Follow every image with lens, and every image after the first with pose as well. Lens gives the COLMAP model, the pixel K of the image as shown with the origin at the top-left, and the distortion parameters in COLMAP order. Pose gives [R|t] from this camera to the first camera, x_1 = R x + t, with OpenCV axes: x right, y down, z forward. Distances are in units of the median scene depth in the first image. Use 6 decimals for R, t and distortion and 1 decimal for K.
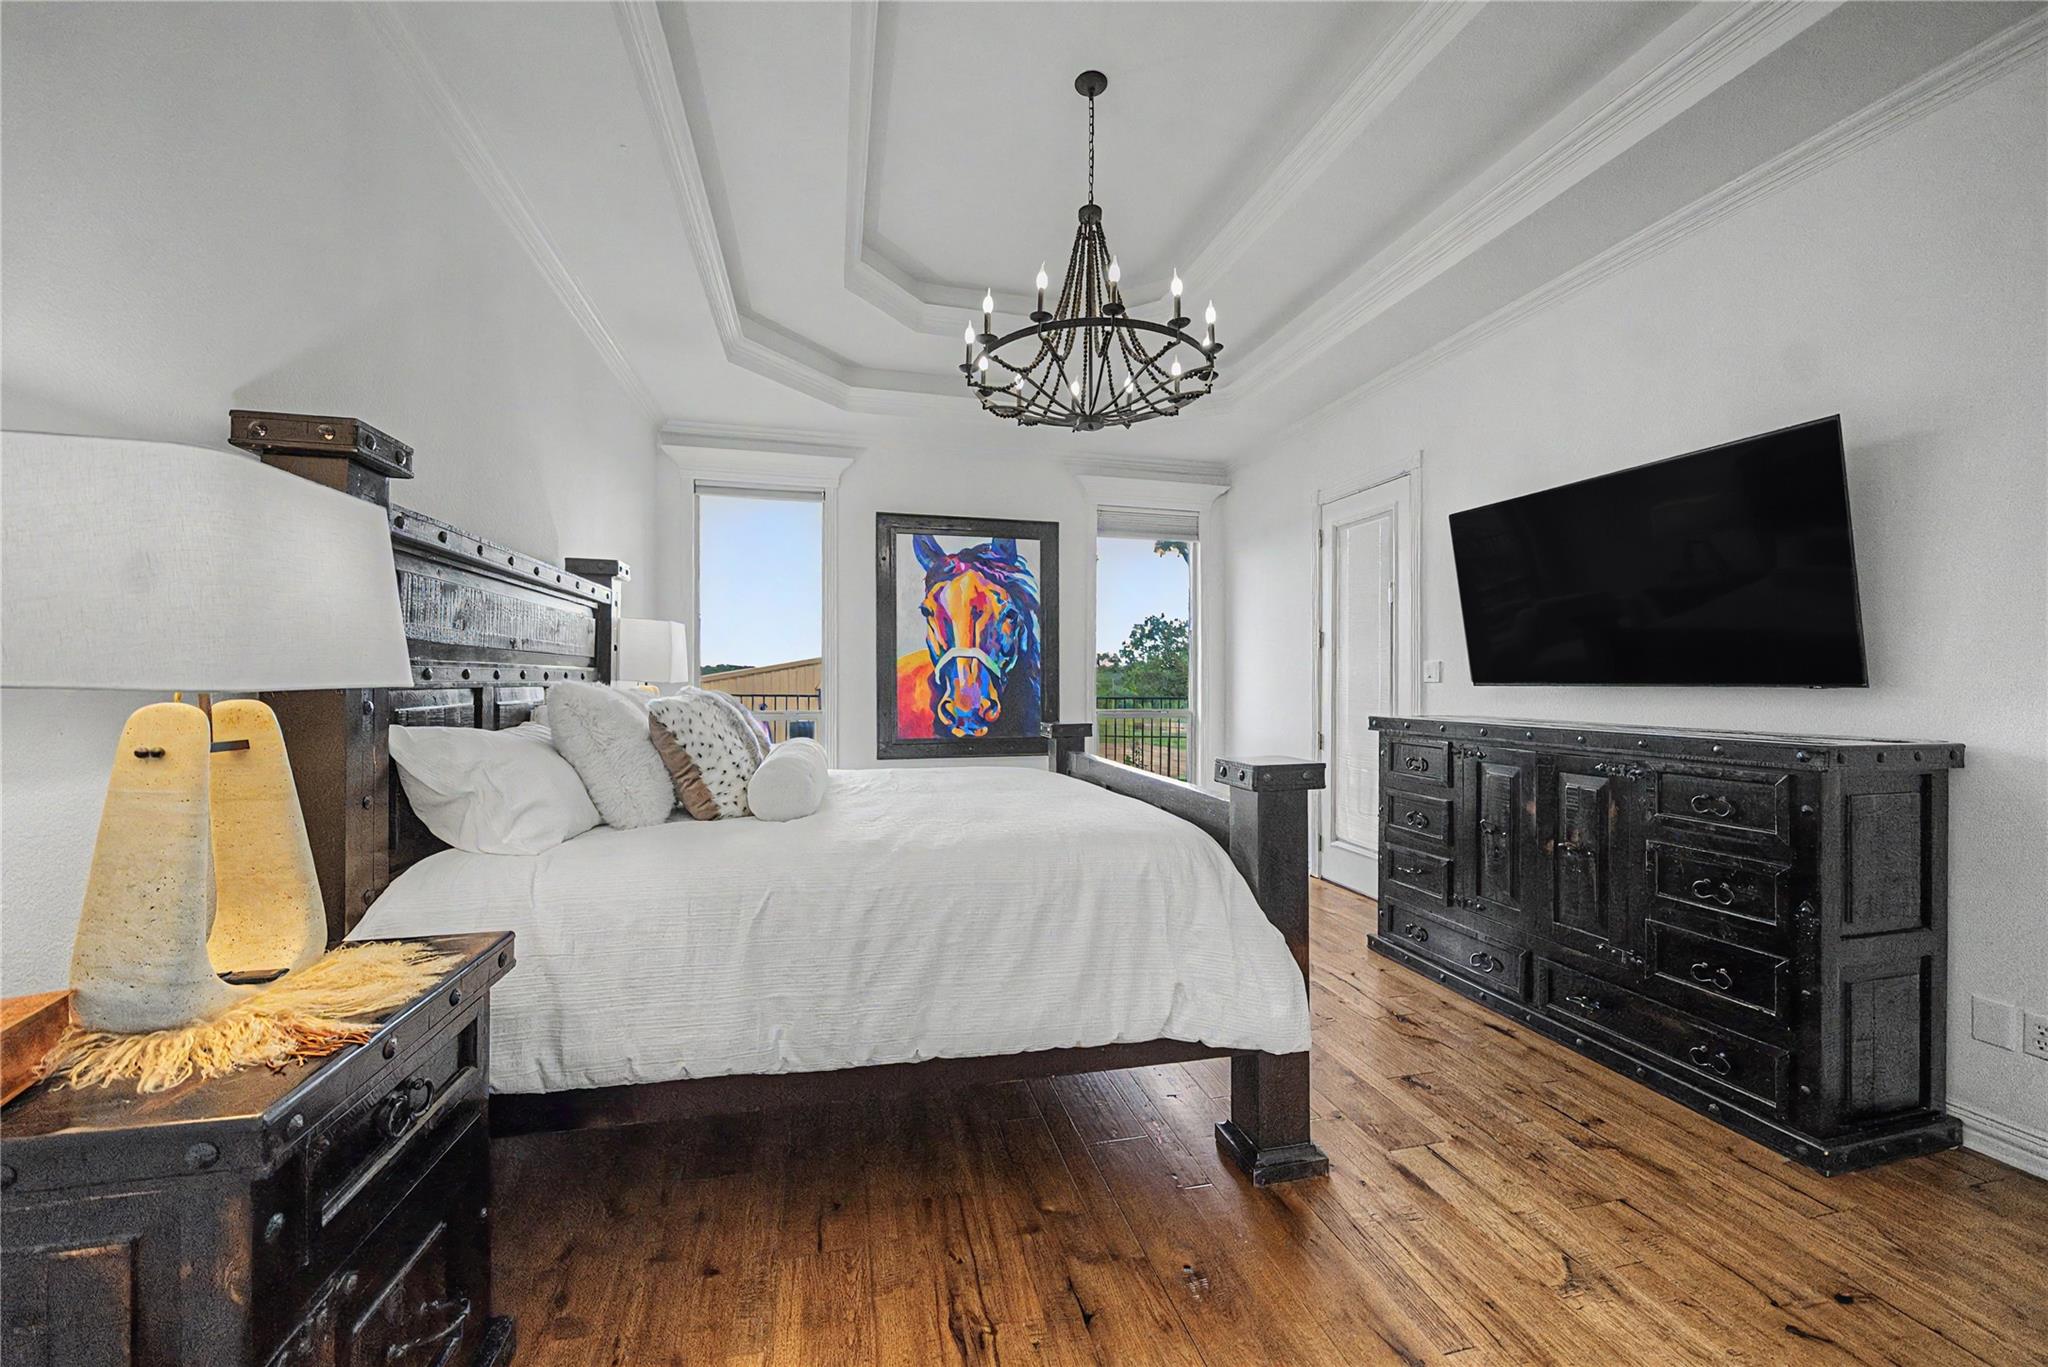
lens RADIAL K [[718.8, 0, 1015.2], [0, 718.8, 678.0], [0, 0, 1]] dist [-0.000407, -0.000010]
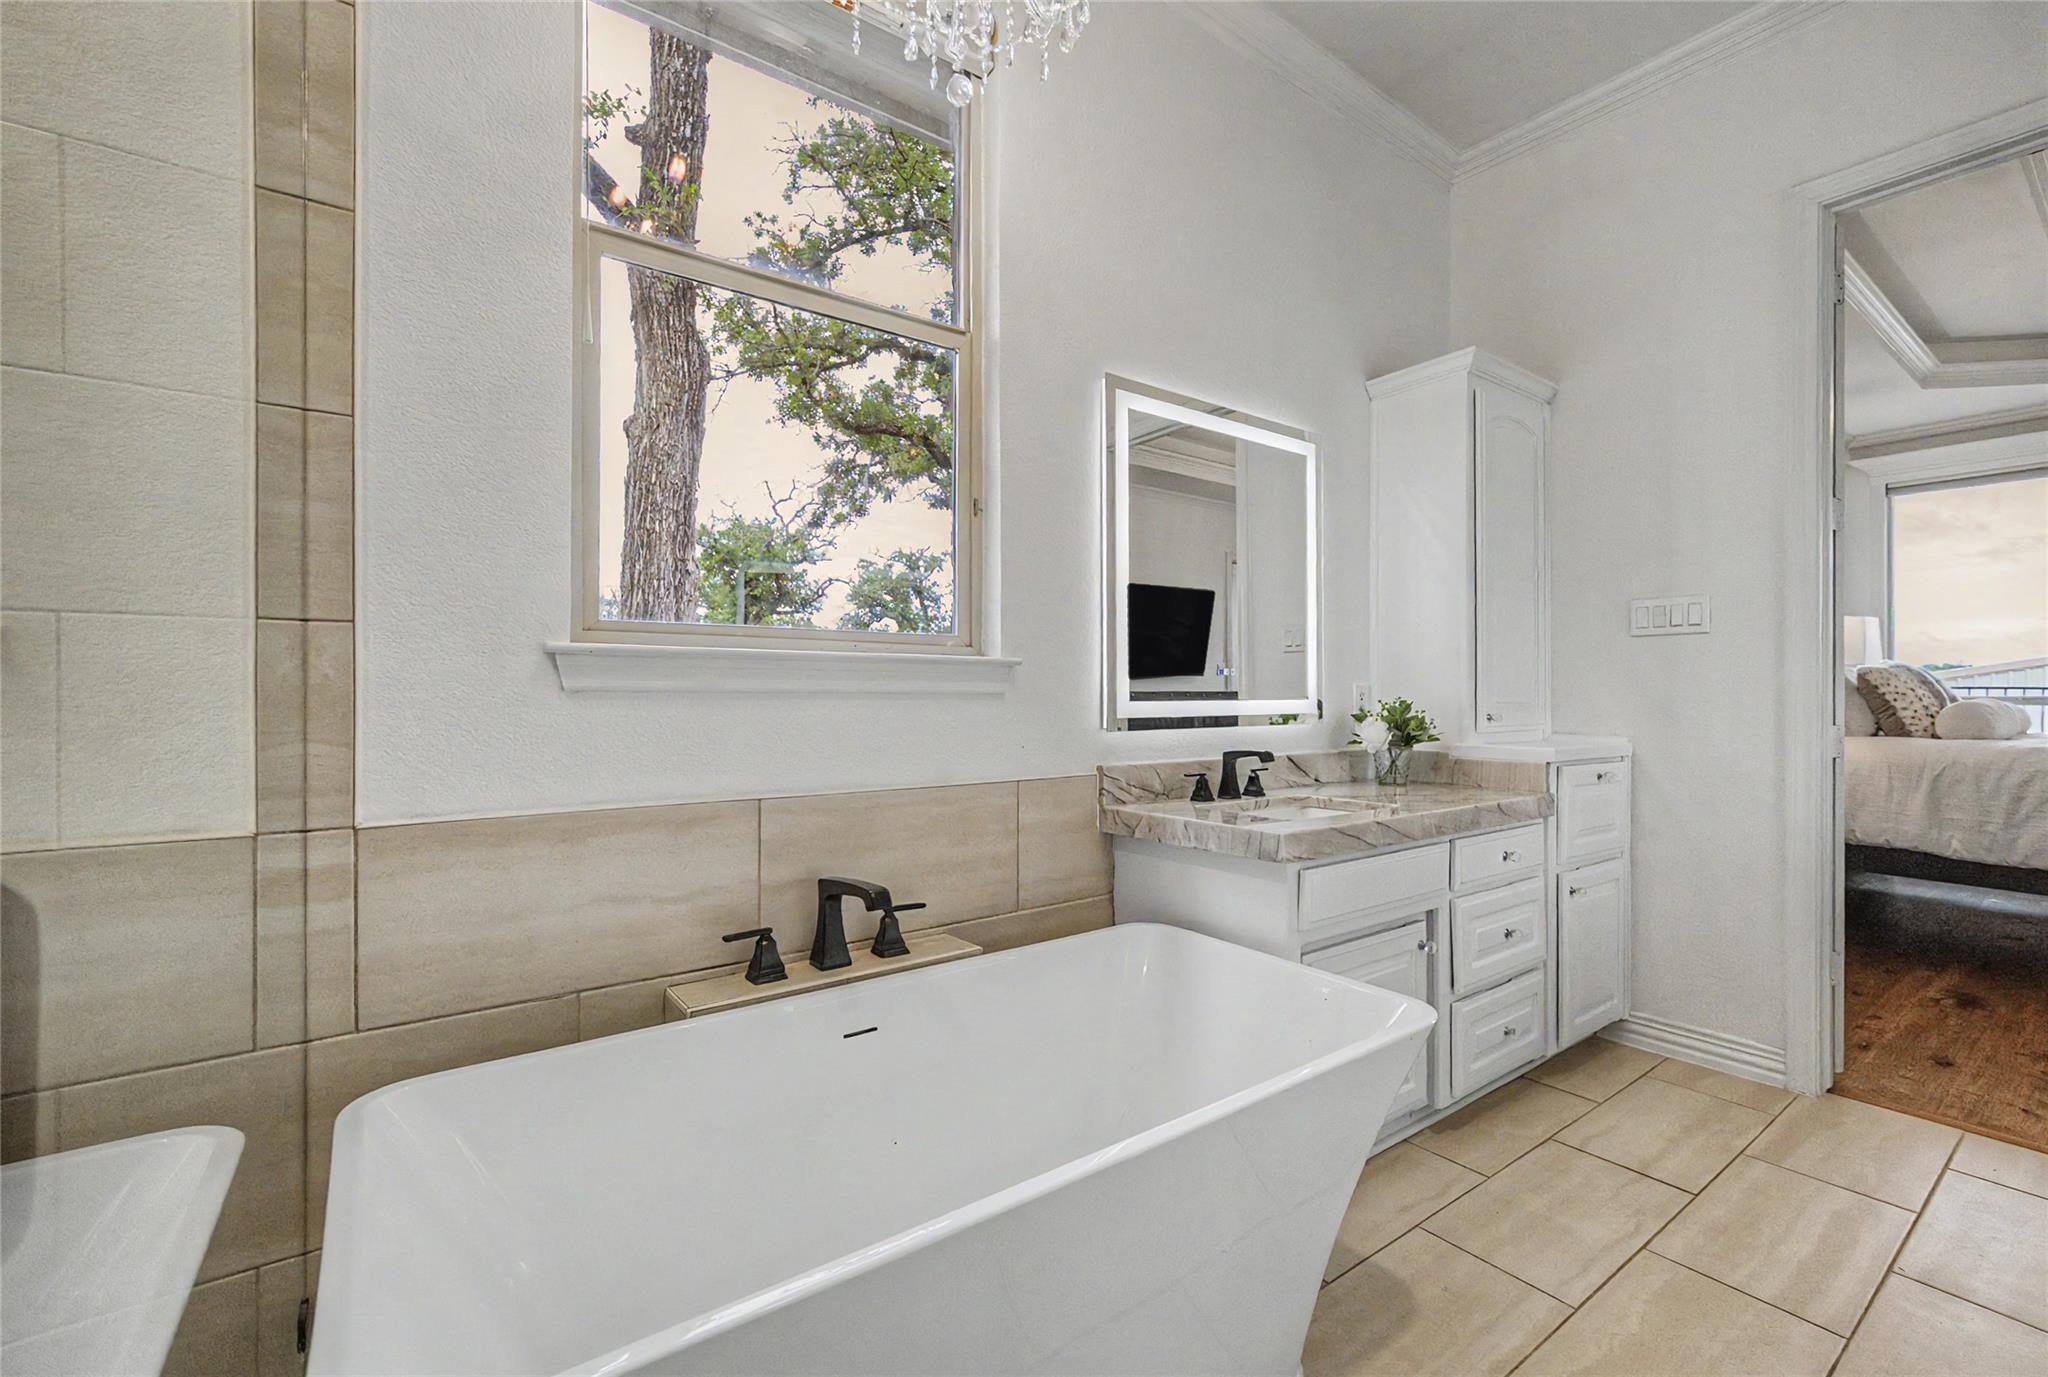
lens RADIAL K [[860.1, 0, 1021.9], [0, 860.1, 694.2], [0, 0, 1]] dist [-0.002501, 0.000175]
pose [[0.361408, 0.002613, -0.932404, 0.670338], [-0.001651, 0.999996, 0.002162, 0.093525], [0.932406, 0.000758, 0.361411, -1.576295]]
